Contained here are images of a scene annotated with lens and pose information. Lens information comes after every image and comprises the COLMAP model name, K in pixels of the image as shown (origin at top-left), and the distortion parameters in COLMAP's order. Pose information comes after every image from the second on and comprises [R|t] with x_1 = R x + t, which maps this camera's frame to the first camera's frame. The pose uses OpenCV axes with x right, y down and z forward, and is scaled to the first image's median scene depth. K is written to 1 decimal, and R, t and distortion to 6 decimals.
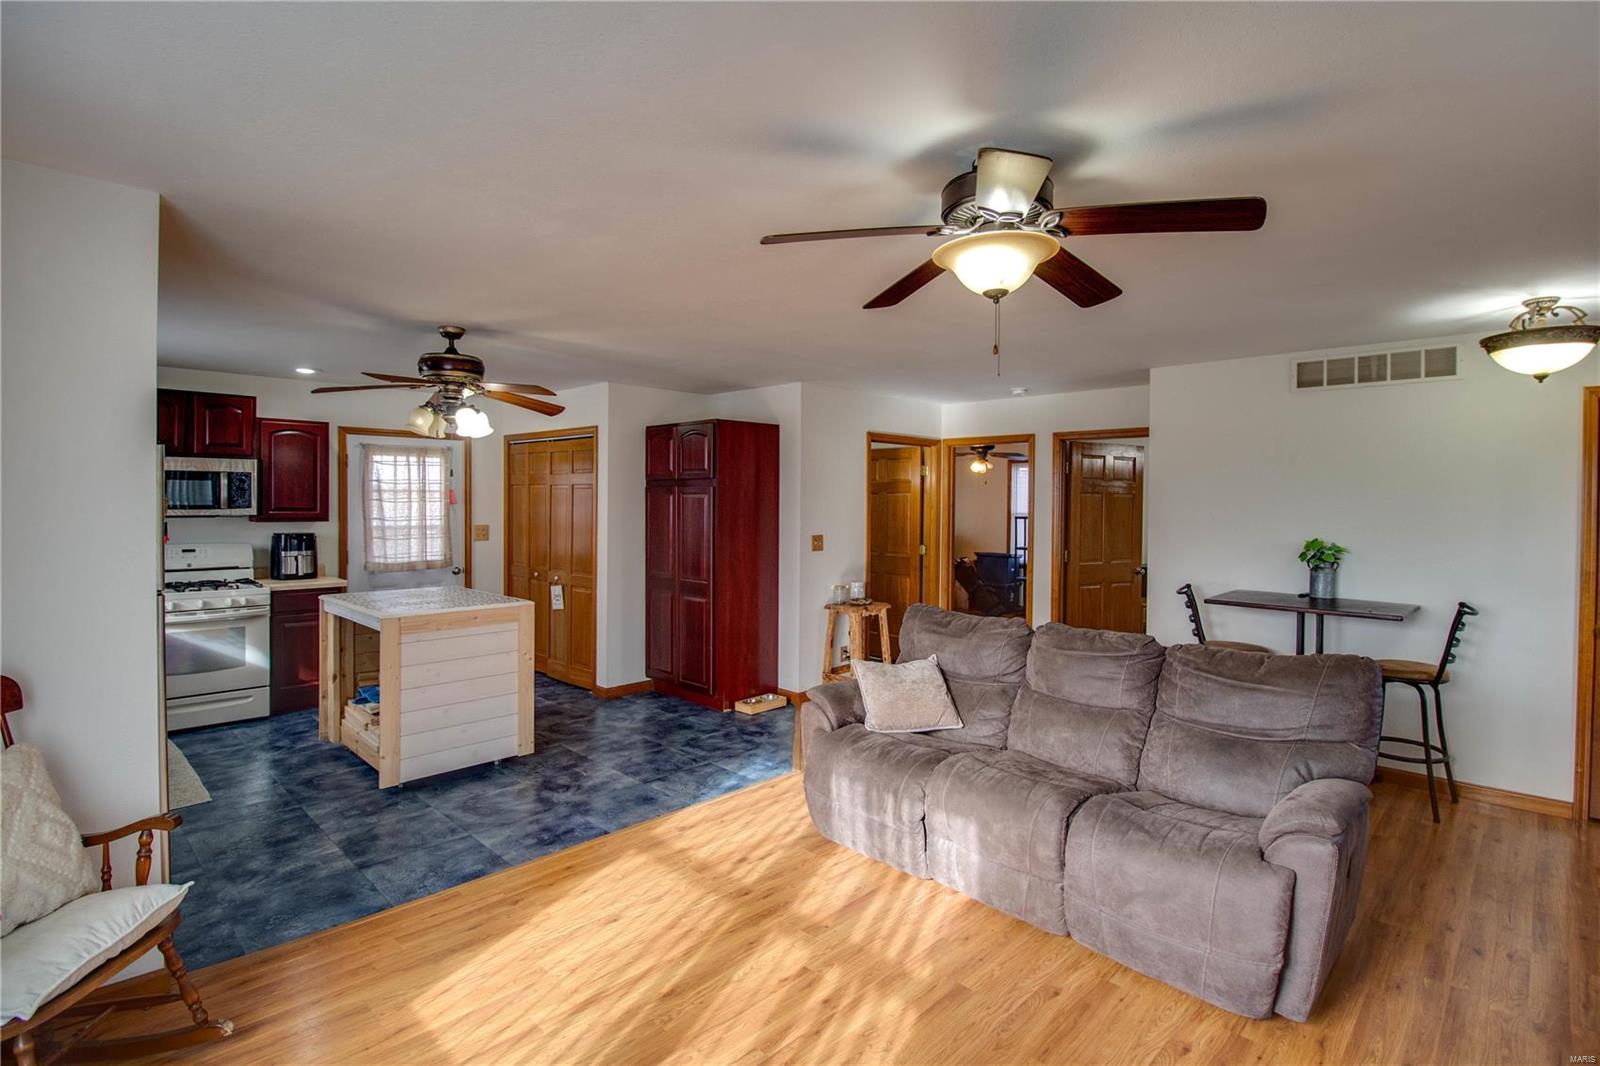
lens RADIAL K [[766.9, 0, 830.6], [0, 766.9, 519.8], [0, 0, 1]] dist [-0.021348, -0.000209]
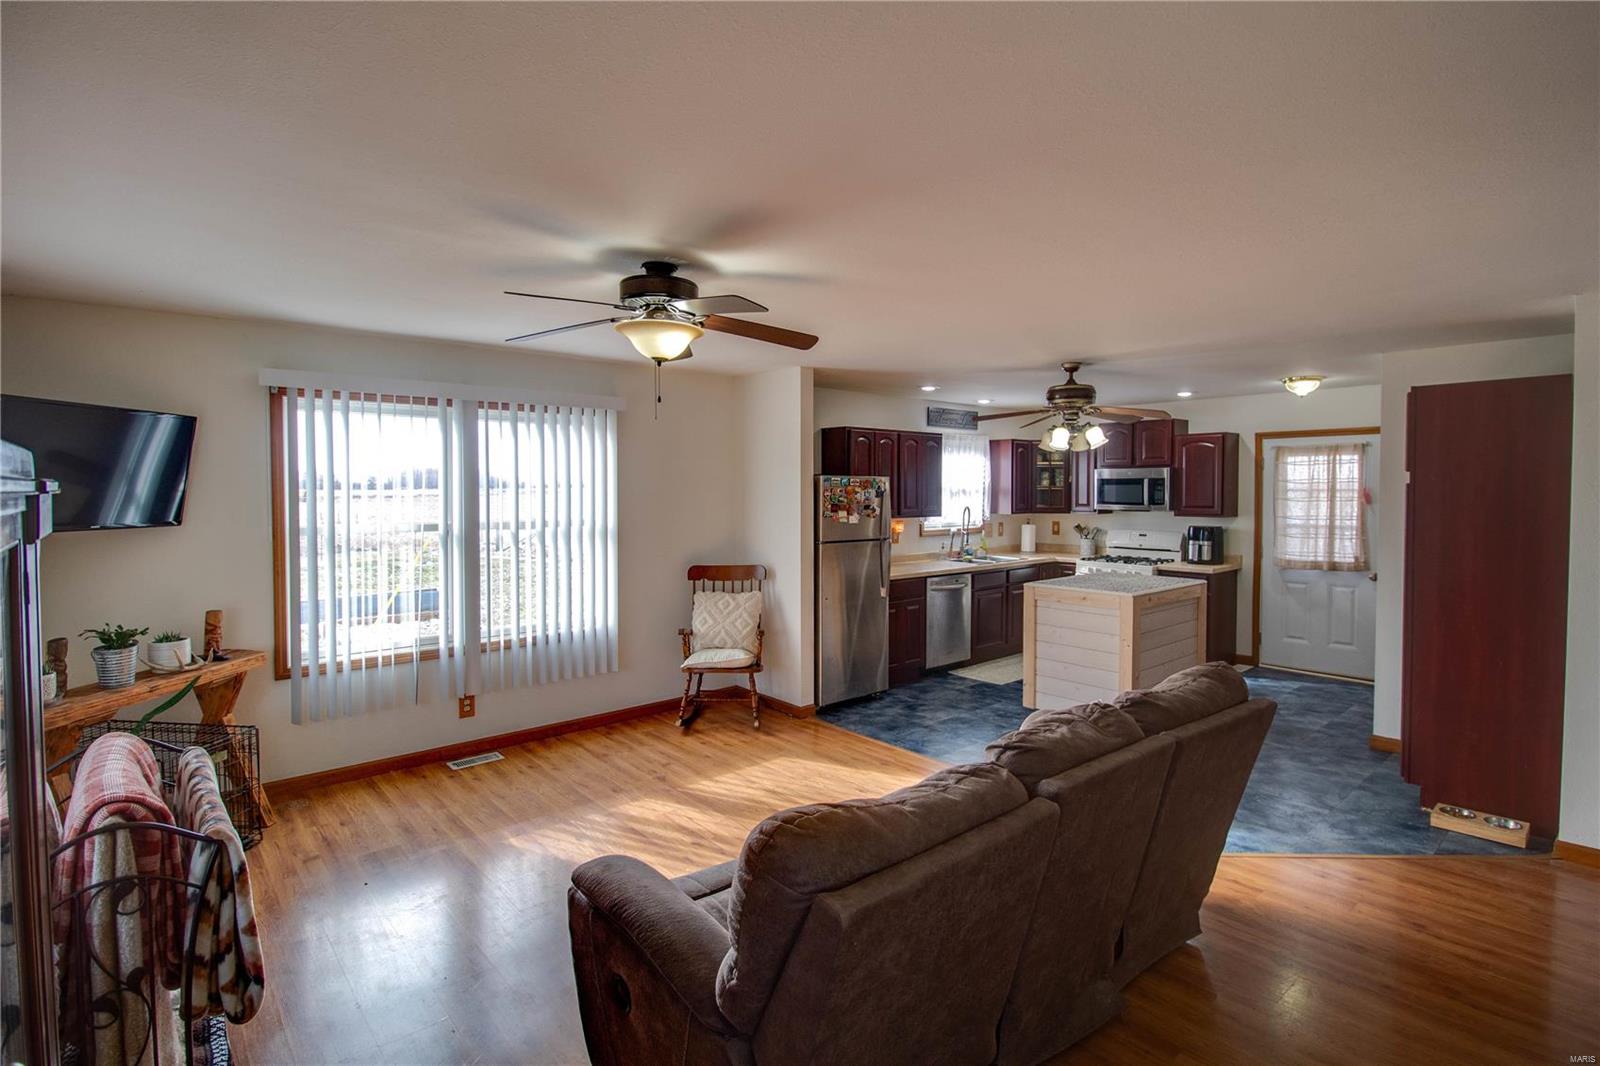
lens RADIAL K [[766.9, 0, 830.6], [0, 766.9, 519.8], [0, 0, 1]] dist [-0.021348, -0.000209]
pose [[-0.089357, 0.031601, -0.995498, 0.550944], [-0.022881, 0.999168, 0.033771, -0.019978], [0.995737, 0.025796, -0.088560, 0.500045]]
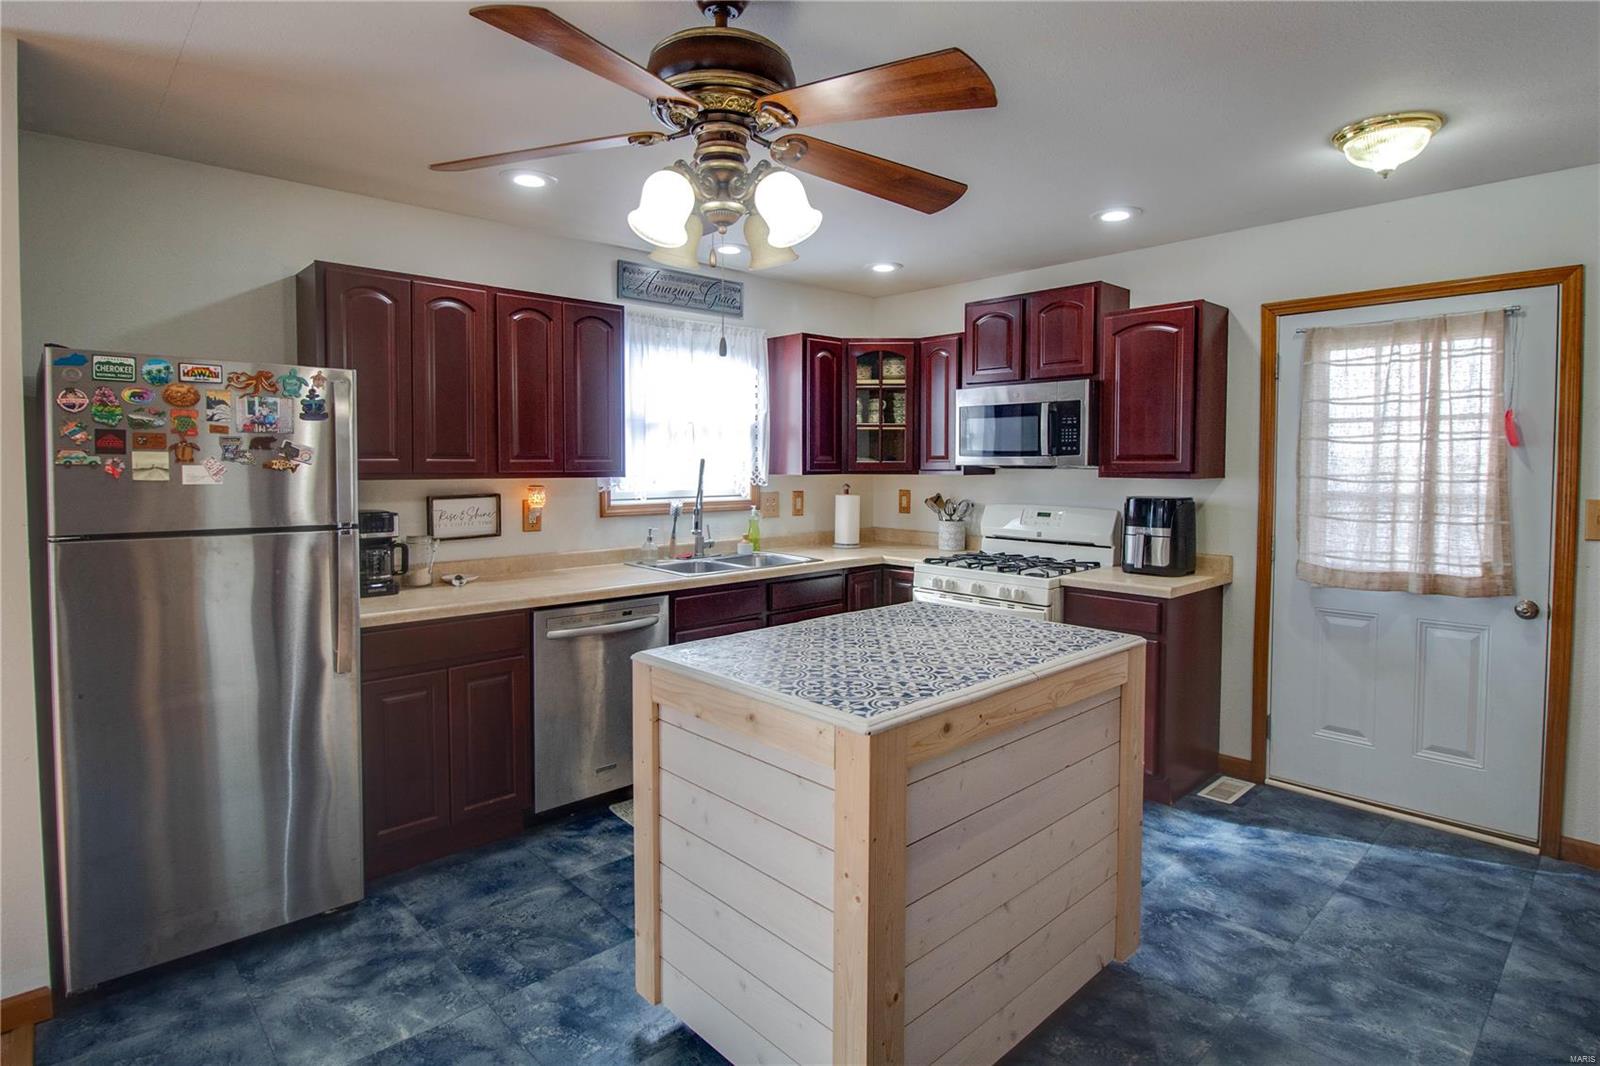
lens RADIAL K [[803.6, 0, 823.0], [0, 803.6, 507.3], [0, 0, 1]] dist [-0.003823, -0.010342]
pose [[-0.058021, 0.046697, -0.997223, -0.054295], [-0.024975, 0.998525, 0.048211, 0.001407], [0.998003, 0.027703, -0.056769, 0.754106]]
